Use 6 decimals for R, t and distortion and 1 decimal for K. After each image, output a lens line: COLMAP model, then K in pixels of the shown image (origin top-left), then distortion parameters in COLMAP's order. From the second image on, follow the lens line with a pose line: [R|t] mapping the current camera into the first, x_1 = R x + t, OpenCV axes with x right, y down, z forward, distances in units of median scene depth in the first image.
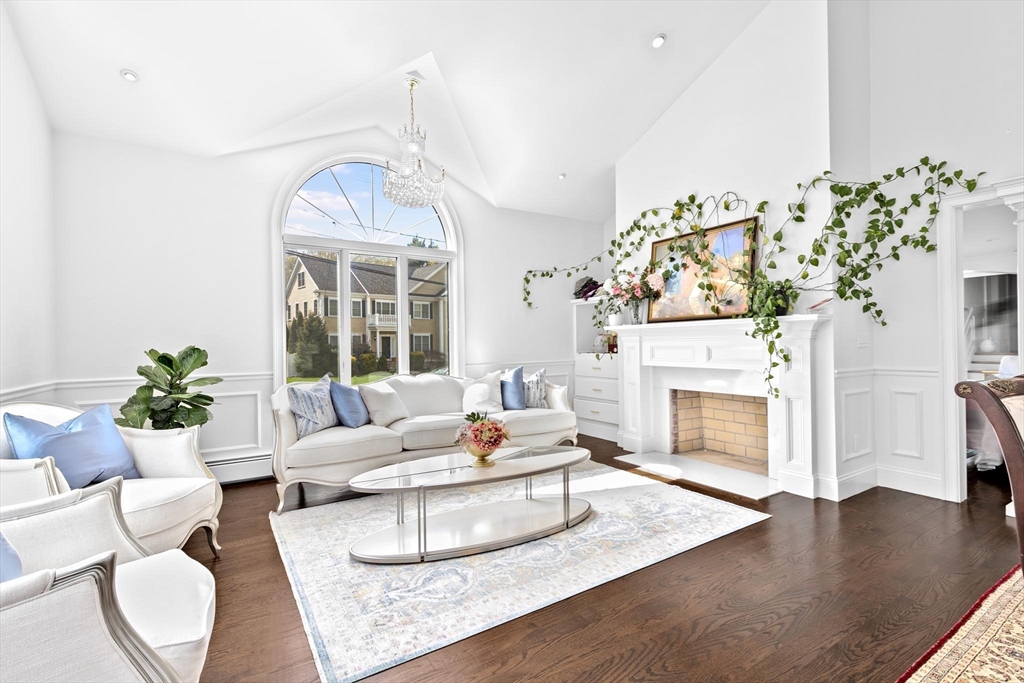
lens RADIAL K [[458.8, 0, 514.9], [0, 458.8, 340.9], [0, 0, 1]] dist [0.005998, -0.000499]
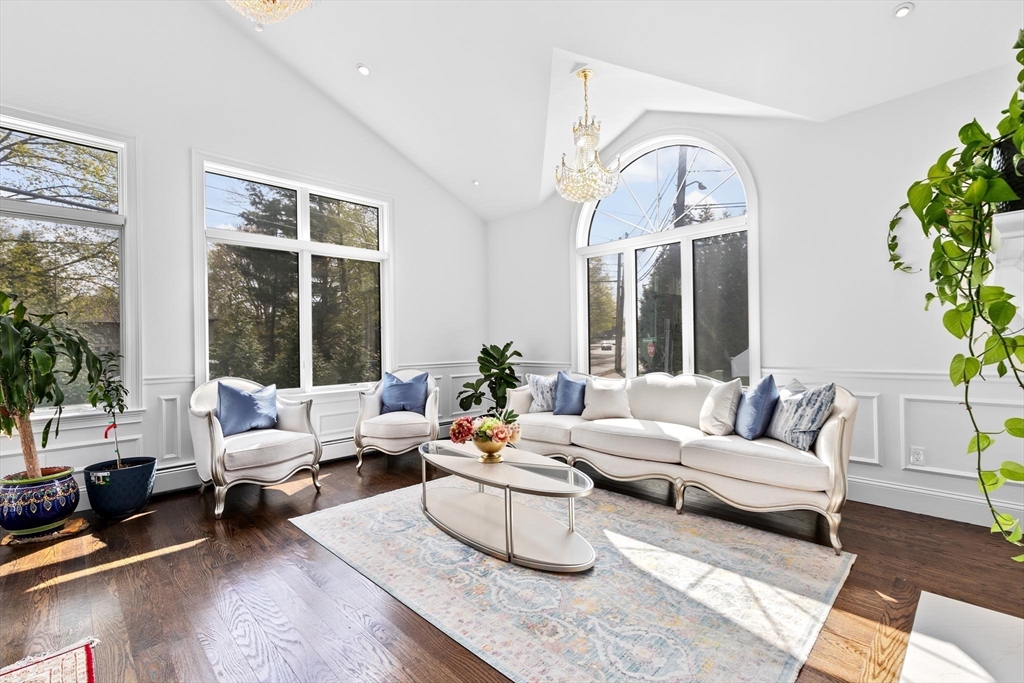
lens RADIAL K [[458.8, 0, 515.8], [0, 458.8, 339.8], [0, 0, 1]] dist [0.005998, -0.000499]
pose [[0.217808, -0.004734, -0.975980, 0.929879], [0.008724, 0.999958, -0.002903, 0.006289], [0.975953, -0.007882, 0.217840, 0.827177]]
